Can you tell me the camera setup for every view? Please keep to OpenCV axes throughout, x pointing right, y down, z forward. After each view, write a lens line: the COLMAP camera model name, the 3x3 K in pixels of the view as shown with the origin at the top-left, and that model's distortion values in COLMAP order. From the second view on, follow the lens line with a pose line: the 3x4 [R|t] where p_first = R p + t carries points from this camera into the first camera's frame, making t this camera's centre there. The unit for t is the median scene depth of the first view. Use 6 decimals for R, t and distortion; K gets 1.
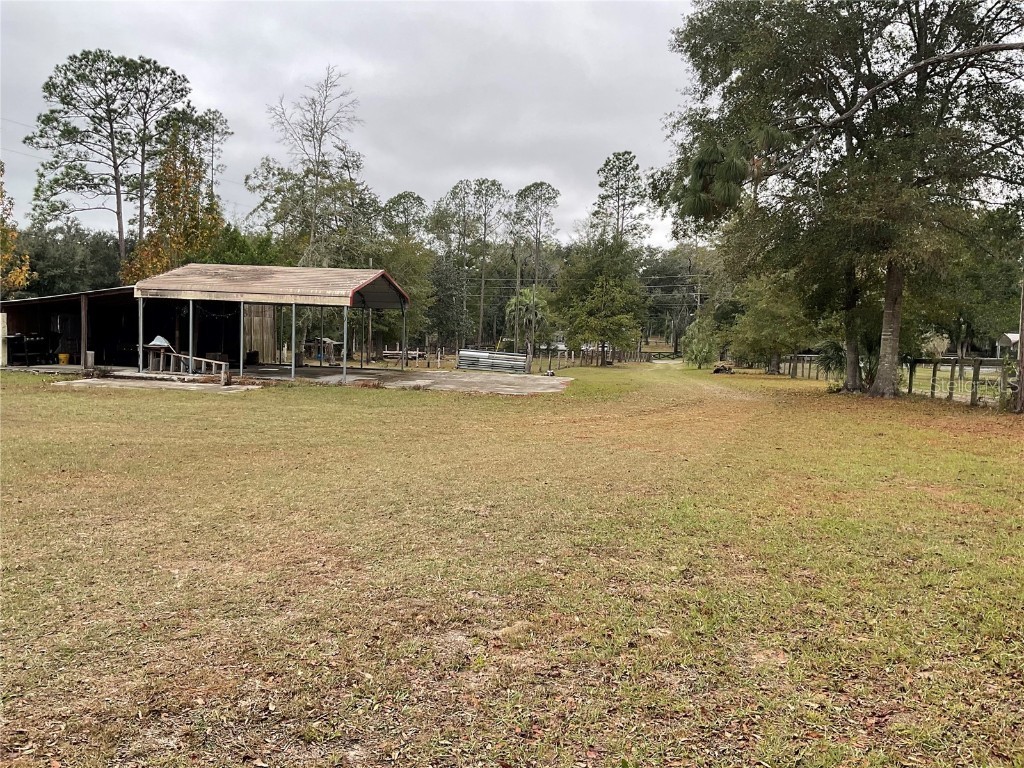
lens RADIAL K [[859.4, 0, 512.0], [0, 859.4, 384.0], [0, 0, 1]] dist [0.064132, -0.139762]
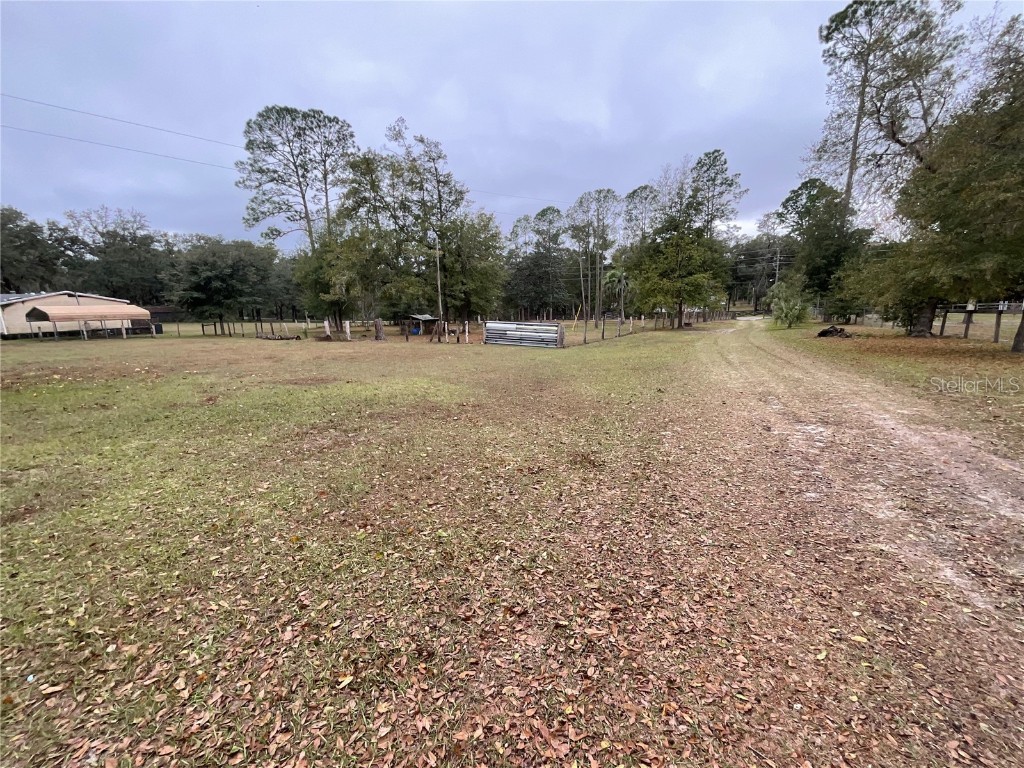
lens RADIAL K [[431.6, 0, 512.0], [0, 431.6, 384.0], [0, 0, 1]] dist [-0.014600, 0.000022]
pose [[0.948244, 0.000025, -0.317544, 0.074499], [0.036545, 0.993347, 0.109208, -0.017381], [0.315434, -0.115160, 0.941934, 0.426166]]
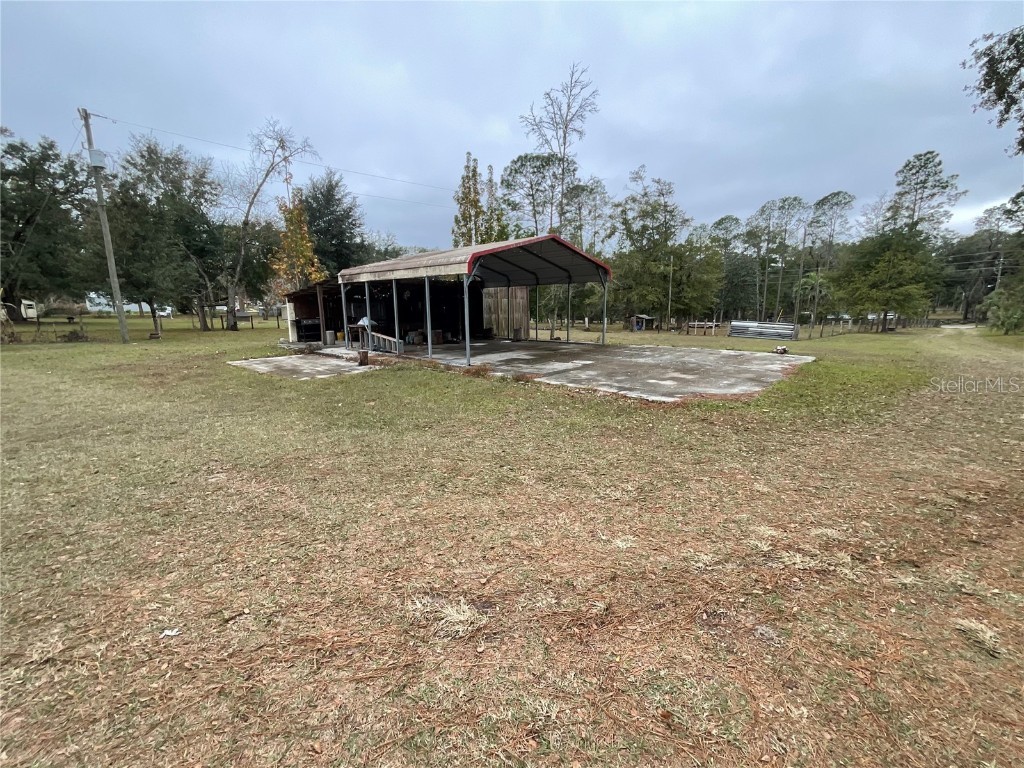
lens RADIAL K [[429.7, 0, 512.0], [0, 429.7, 384.0], [0, 0, 1]] dist [0.026442, -0.011582]
pose [[0.822039, 0.063700, -0.565857, 0.028560], [-0.005699, 0.994594, 0.103686, -0.008806], [0.569403, -0.082009, 0.817958, 0.214158]]
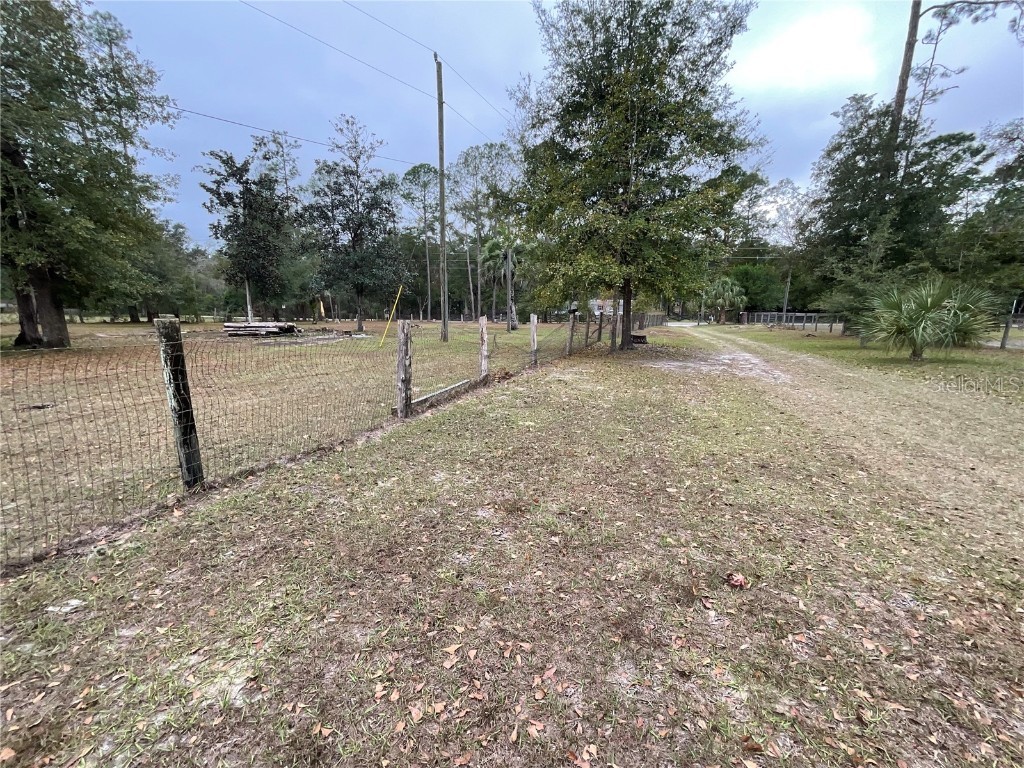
lens RADIAL K [[412.1, 0, 512.0], [0, 412.1, 384.0], [0, 0, 1]] dist [0.000116, -0.000303]
pose [[0.993385, 0.002598, -0.114806, 0.069695], [0.011775, 0.992170, 0.124336, -0.028109], [0.114230, -0.124865, 0.985576, 0.748289]]
